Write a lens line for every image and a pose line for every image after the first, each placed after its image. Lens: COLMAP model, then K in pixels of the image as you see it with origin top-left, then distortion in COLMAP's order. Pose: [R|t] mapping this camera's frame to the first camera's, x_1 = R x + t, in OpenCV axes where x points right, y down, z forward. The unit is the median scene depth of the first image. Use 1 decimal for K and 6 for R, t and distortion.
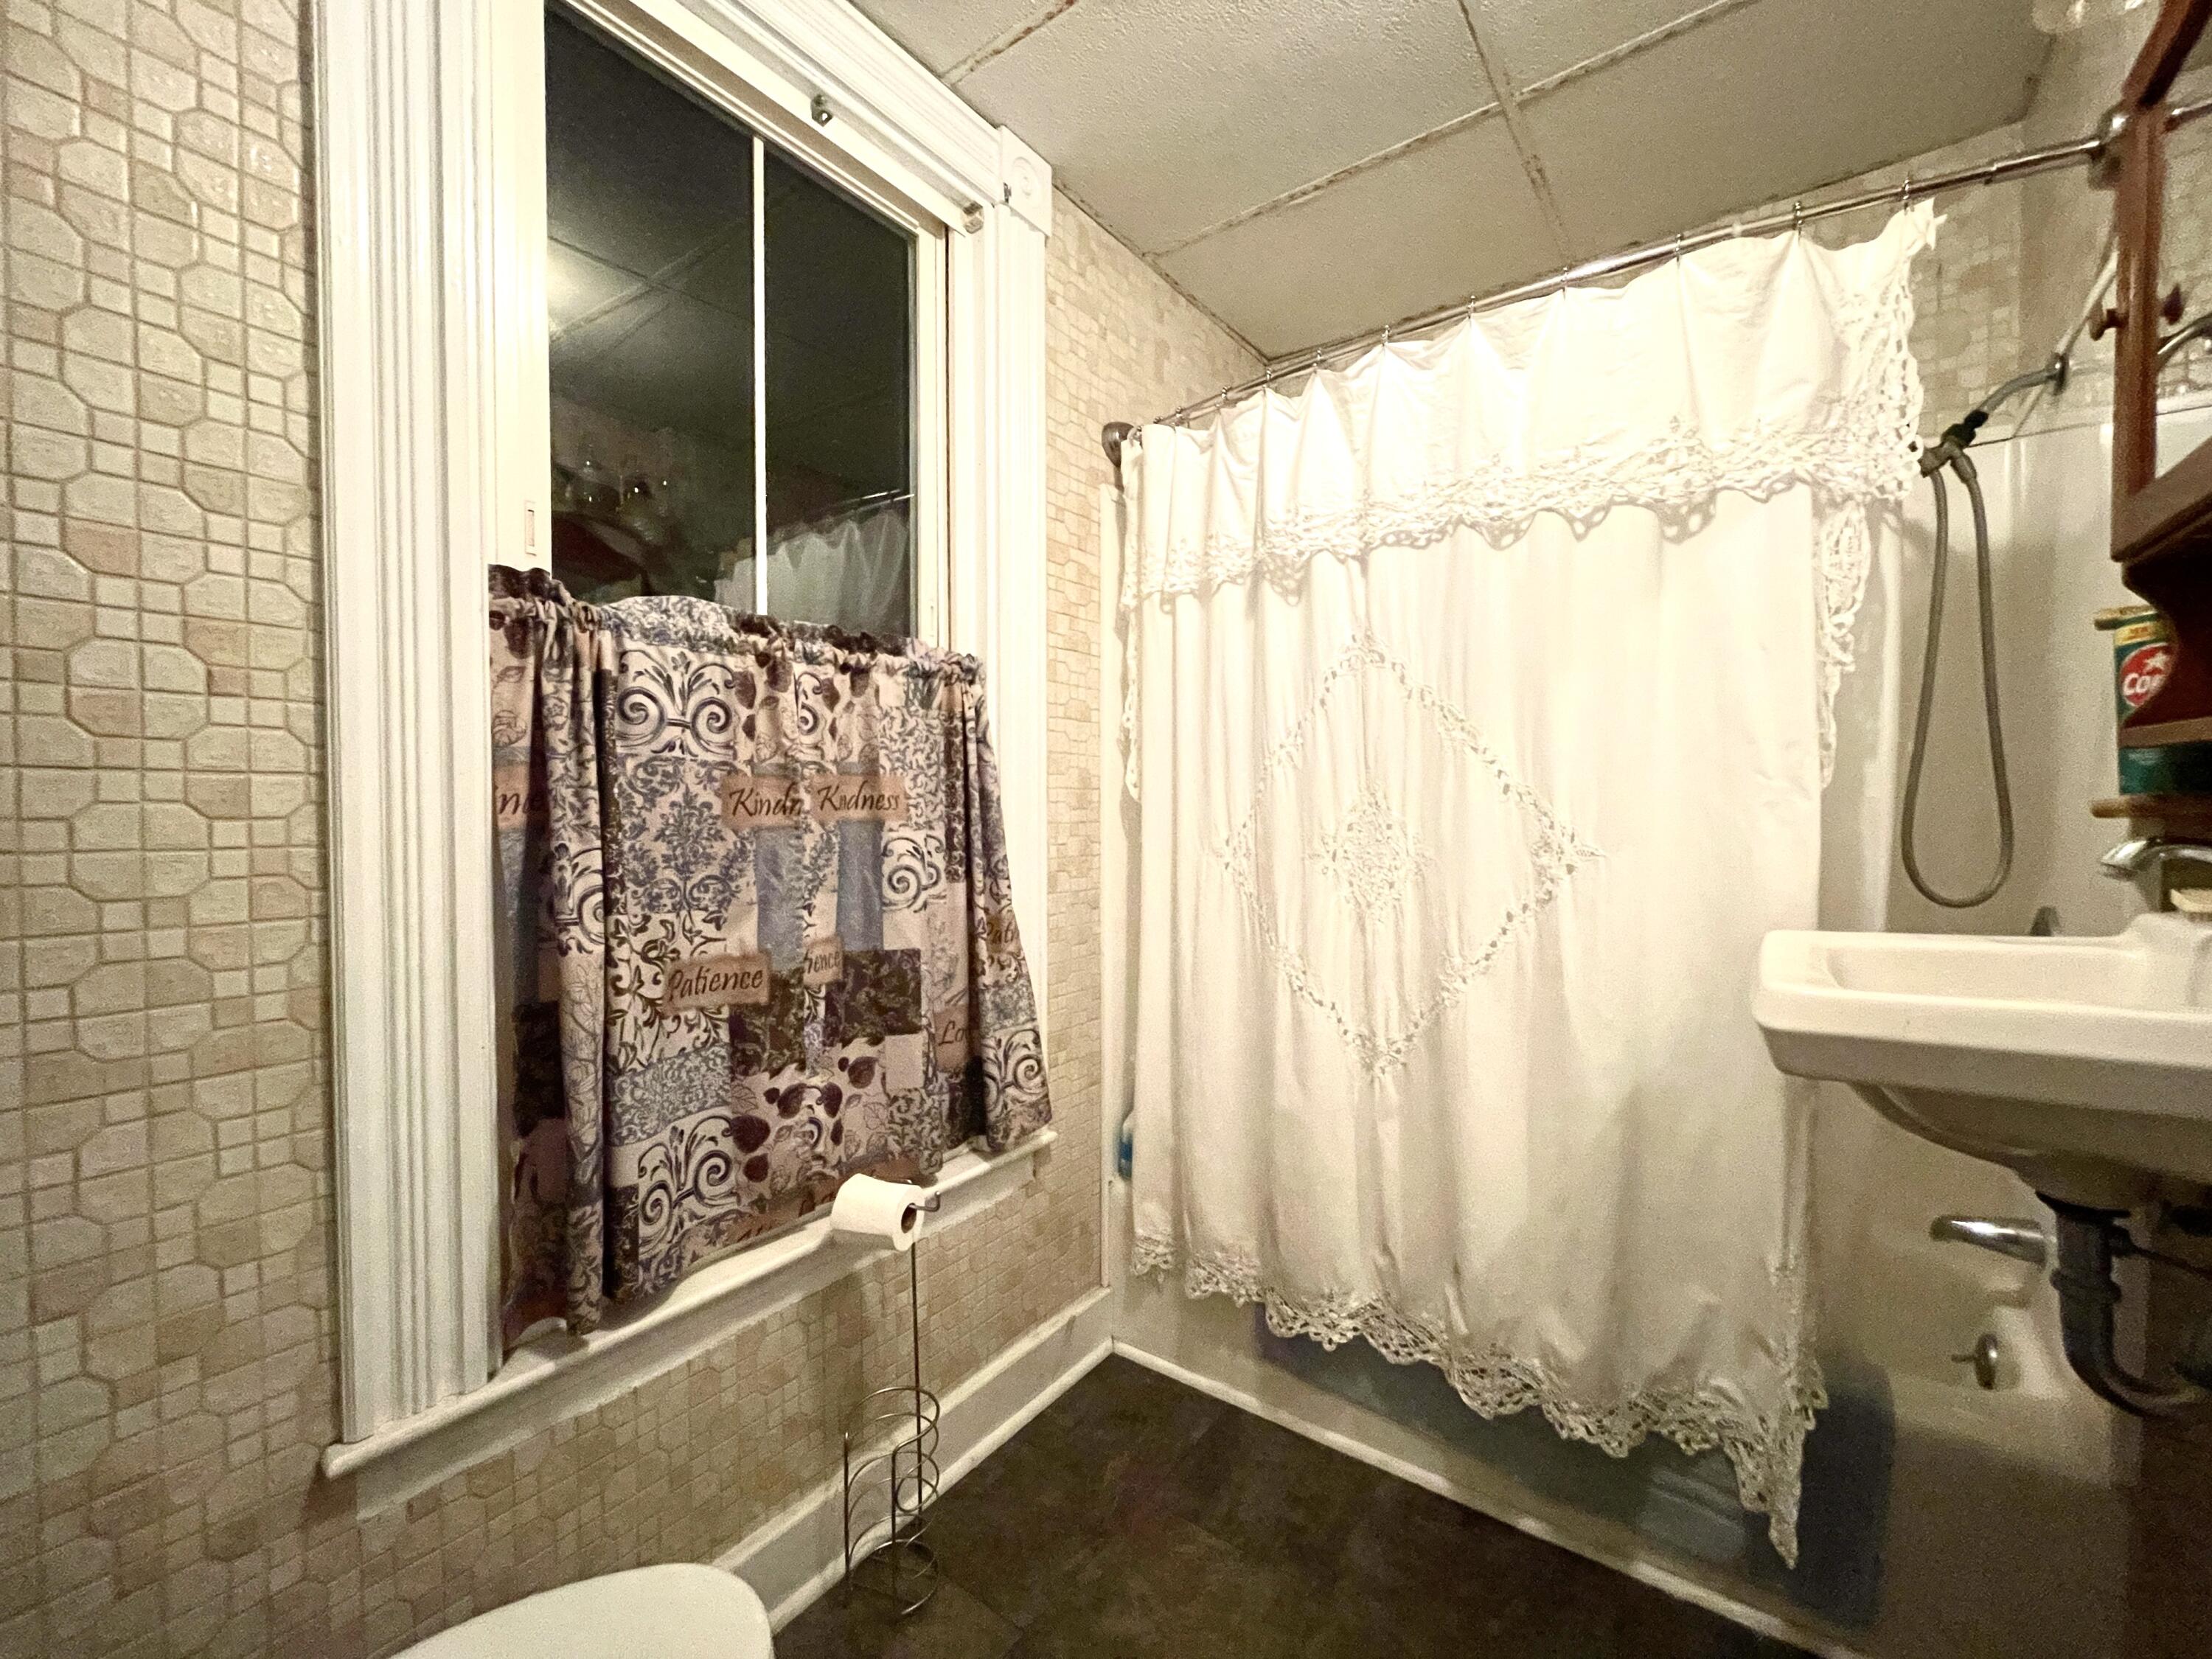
lens RADIAL K [[892.1, 0, 1120.8], [0, 892.1, 825.5], [0, 0, 1]] dist [-0.002181, -0.000854]
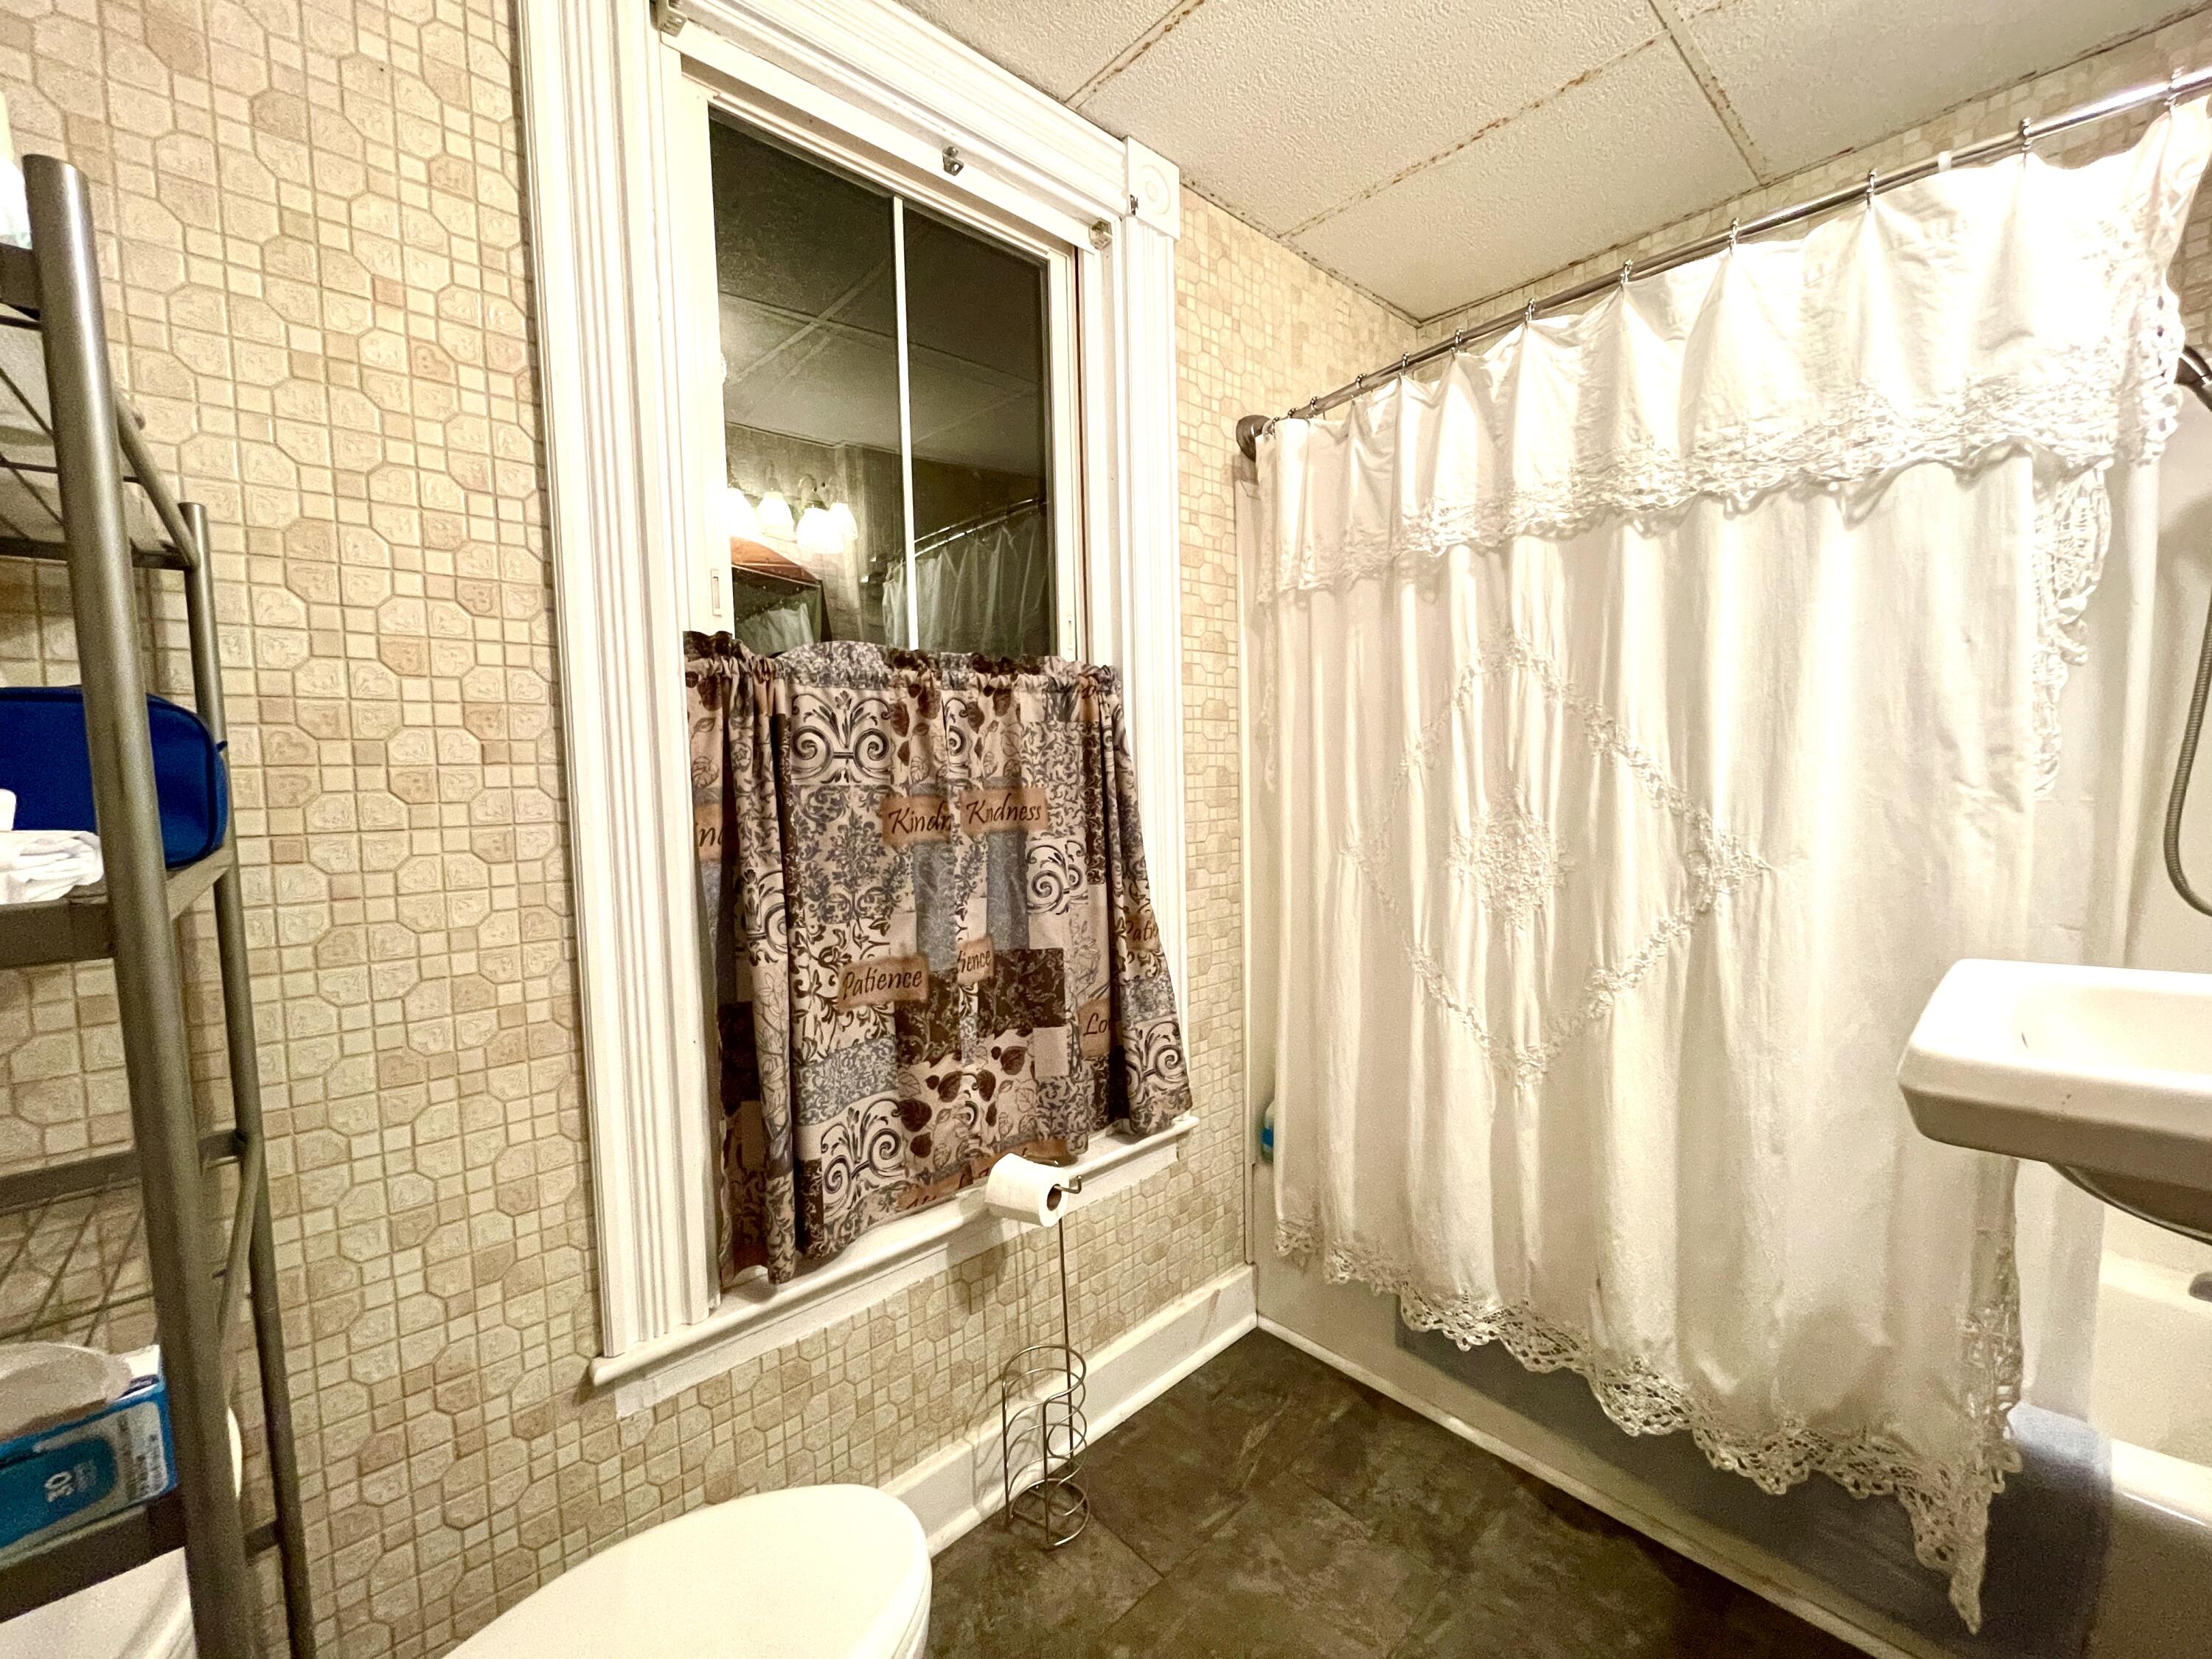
lens RADIAL K [[892.1, 0, 1118.7], [0, 892.1, 831.3], [0, 0, 1]] dist [-0.002181, -0.000854]
pose [[0.982376, -0.007469, -0.186764, 0.047693], [0.016504, 0.998765, 0.046872, -0.058117], [0.186183, -0.049129, 0.981286, -0.036926]]
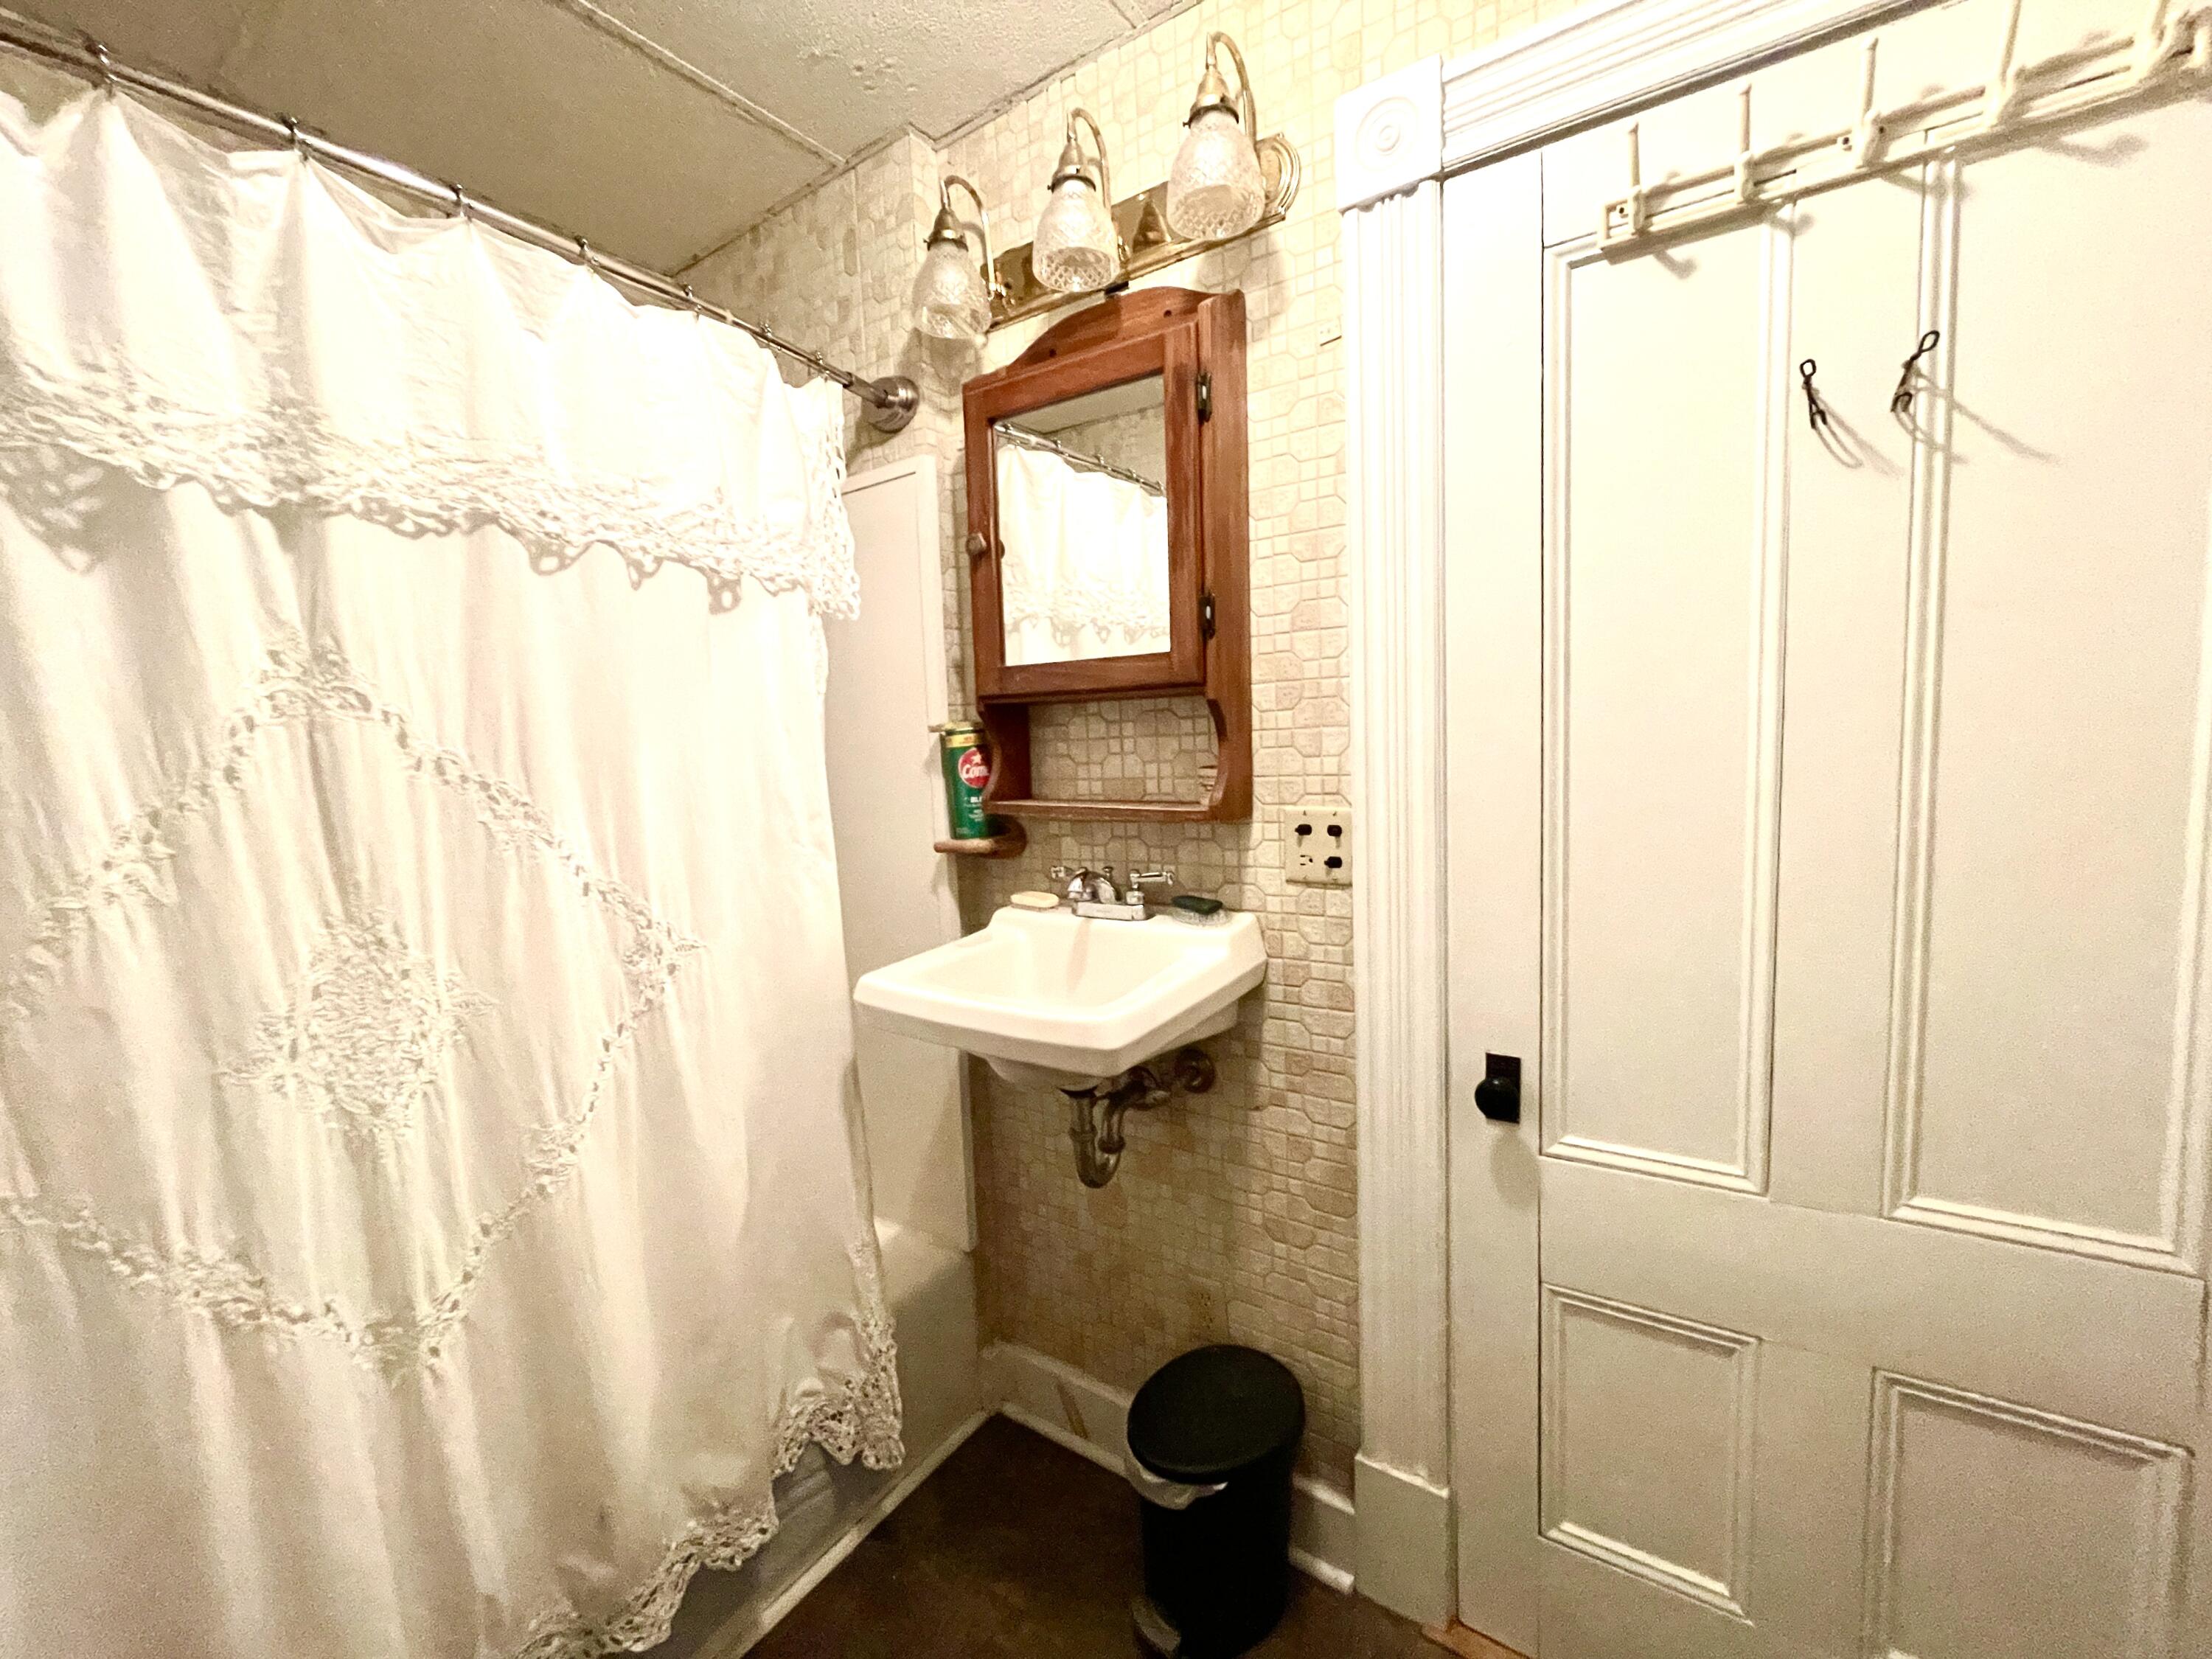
lens RADIAL K [[892.1, 0, 1097.3], [0, 892.1, 835.7], [0, 0, 1]] dist [-0.002181, -0.000854]
pose [[-0.023418, -0.099891, 0.994723, -0.365462], [0.069274, 0.992442, 0.101293, -0.141212], [-0.997323, 0.071280, -0.016321, 0.588836]]
